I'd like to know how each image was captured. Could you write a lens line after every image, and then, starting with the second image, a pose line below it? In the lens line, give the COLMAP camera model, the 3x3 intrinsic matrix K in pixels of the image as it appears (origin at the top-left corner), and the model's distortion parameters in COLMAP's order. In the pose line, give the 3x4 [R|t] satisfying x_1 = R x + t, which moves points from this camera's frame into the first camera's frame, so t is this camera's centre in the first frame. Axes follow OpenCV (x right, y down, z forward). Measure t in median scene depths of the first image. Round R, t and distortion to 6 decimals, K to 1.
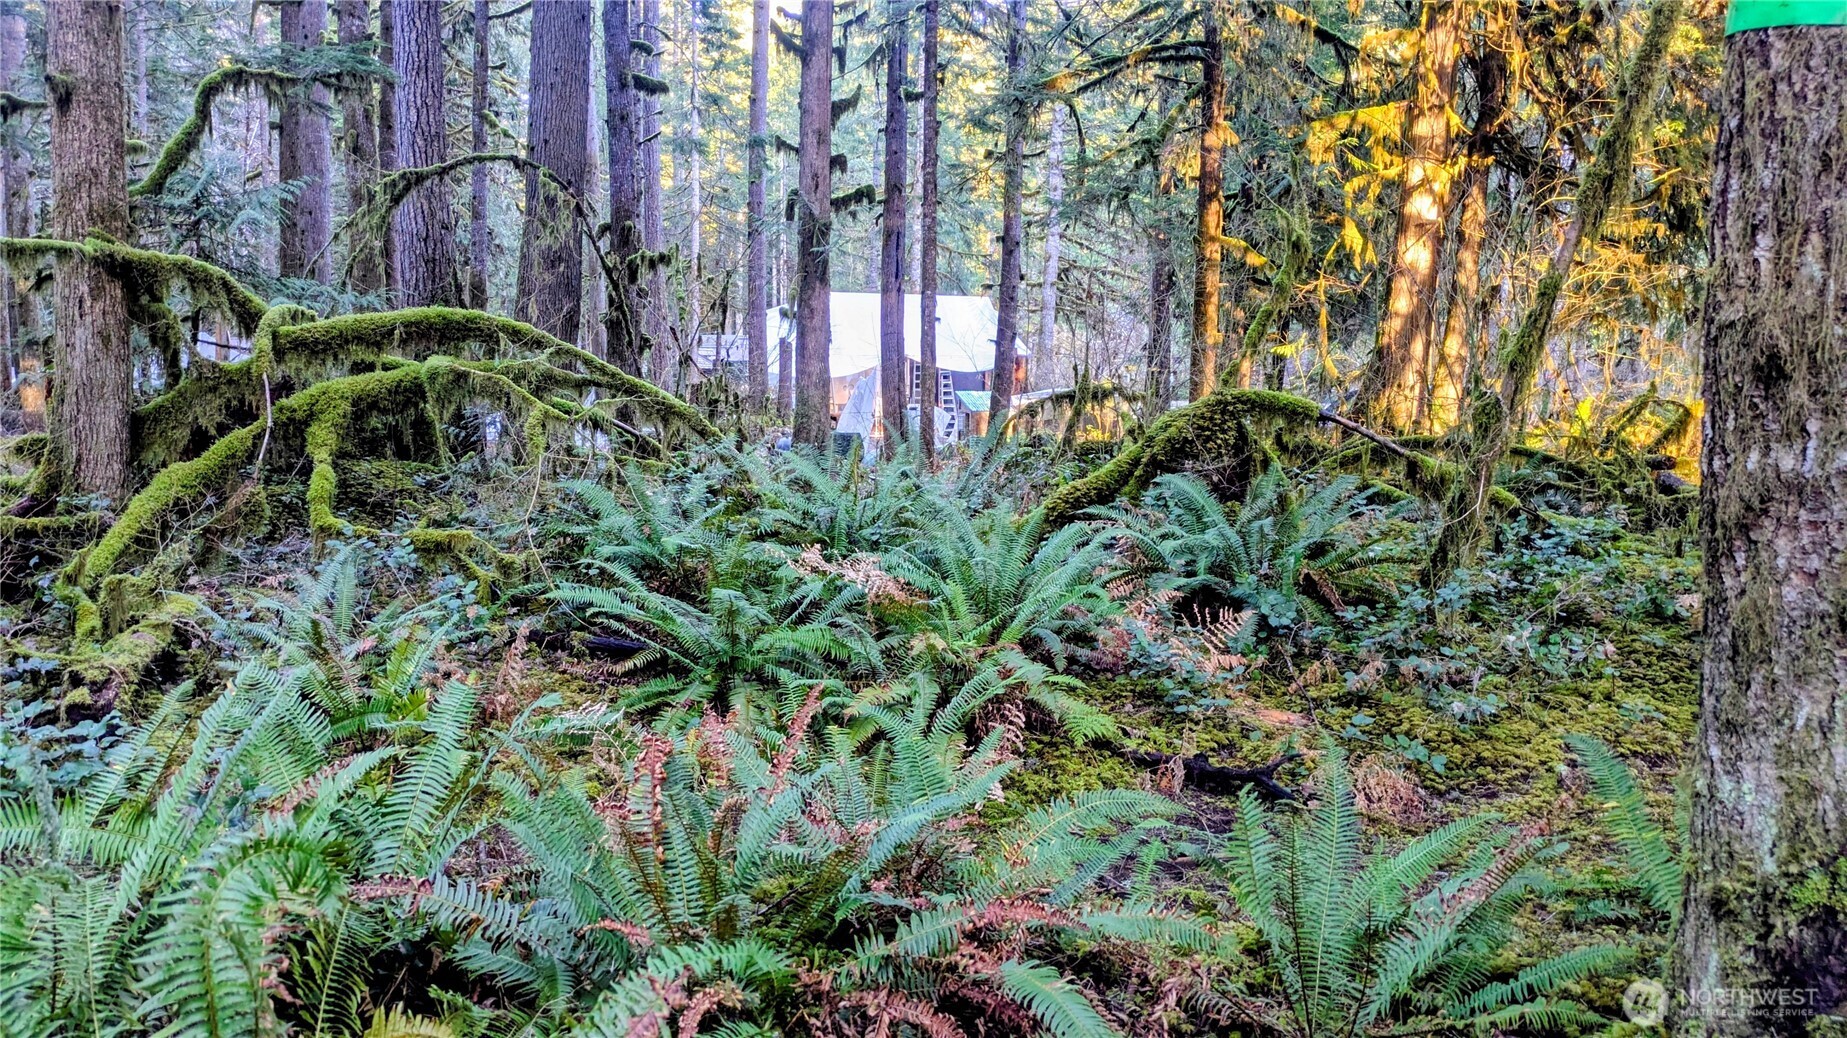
lens RADIAL K [[1351.1, 0, 914.1], [0, 1351.1, 526.3], [0, 0, 1]] dist [0.052165, -0.056279]
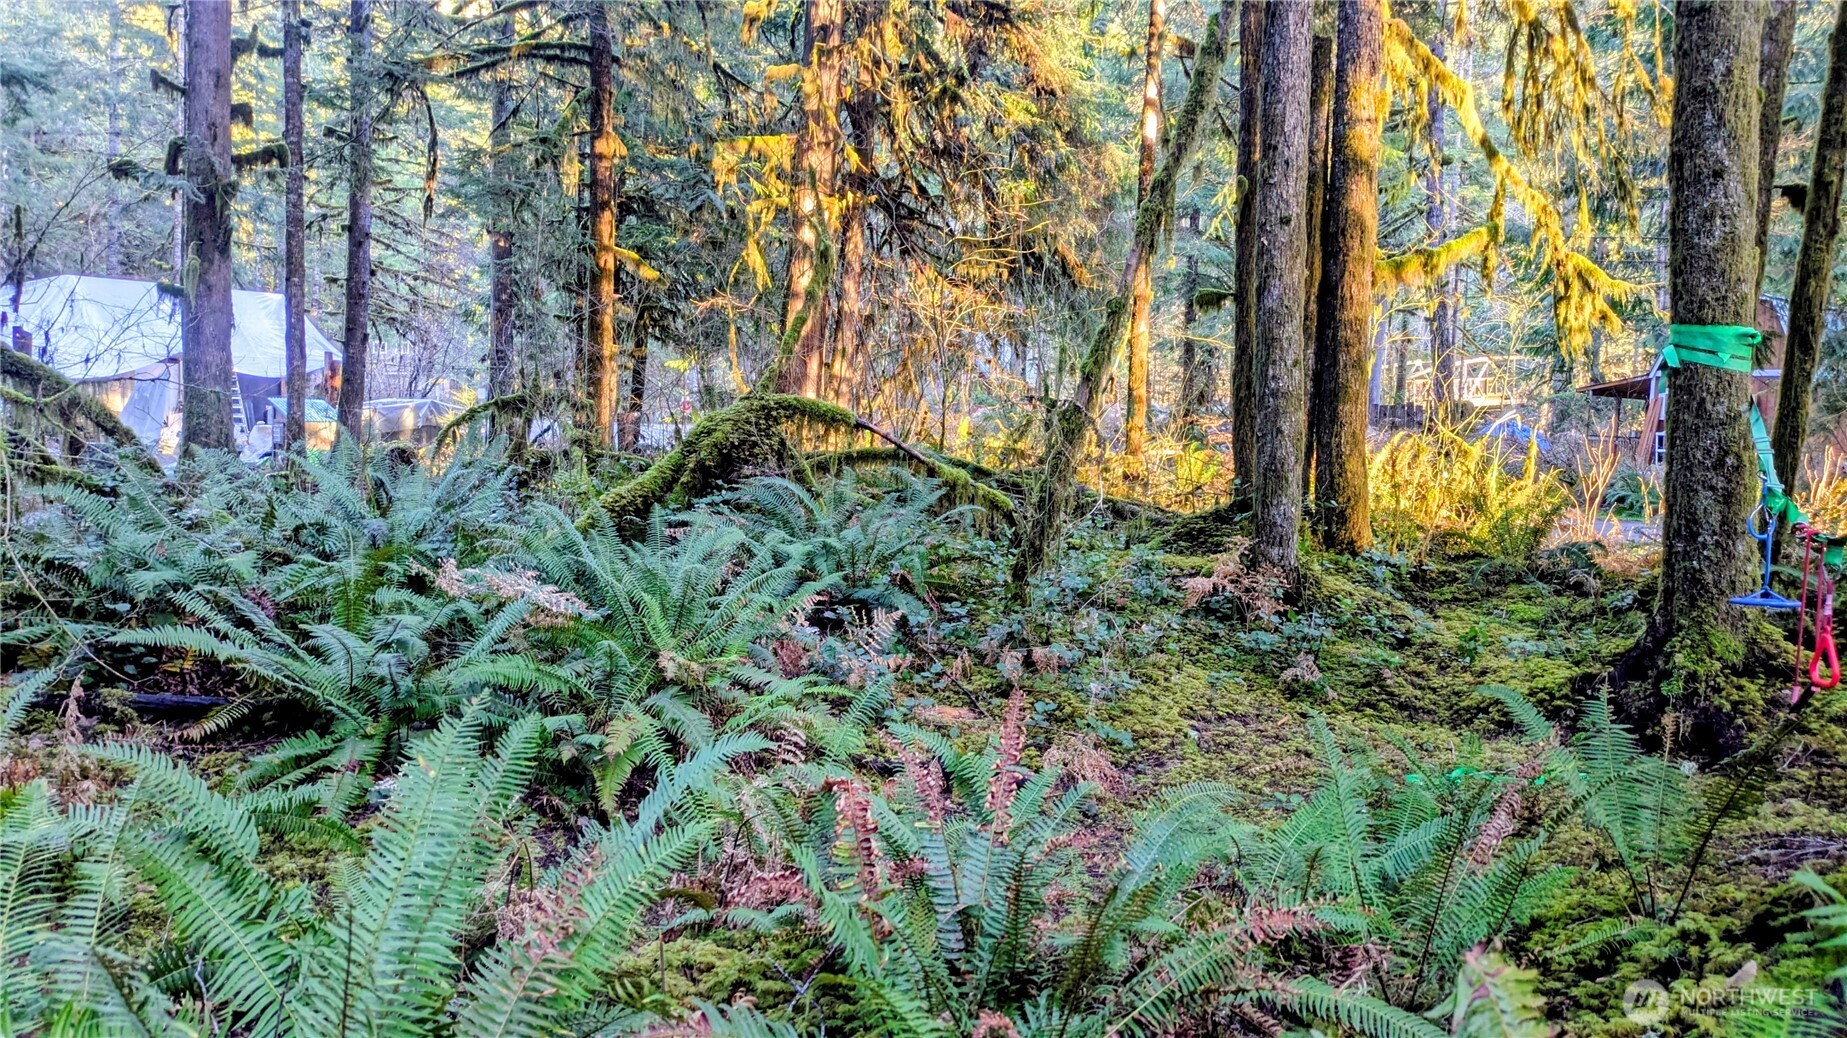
lens RADIAL K [[1351.1, 0, 919.6], [0, 1351.1, 515.1], [0, 0, 1]] dist [0.052165, -0.056279]
pose [[0.858461, -0.016095, 0.512626, -0.100985], [0.028814, 0.999442, -0.016873, 0.003637], [-0.512068, 0.029256, 0.858446, 0.056571]]
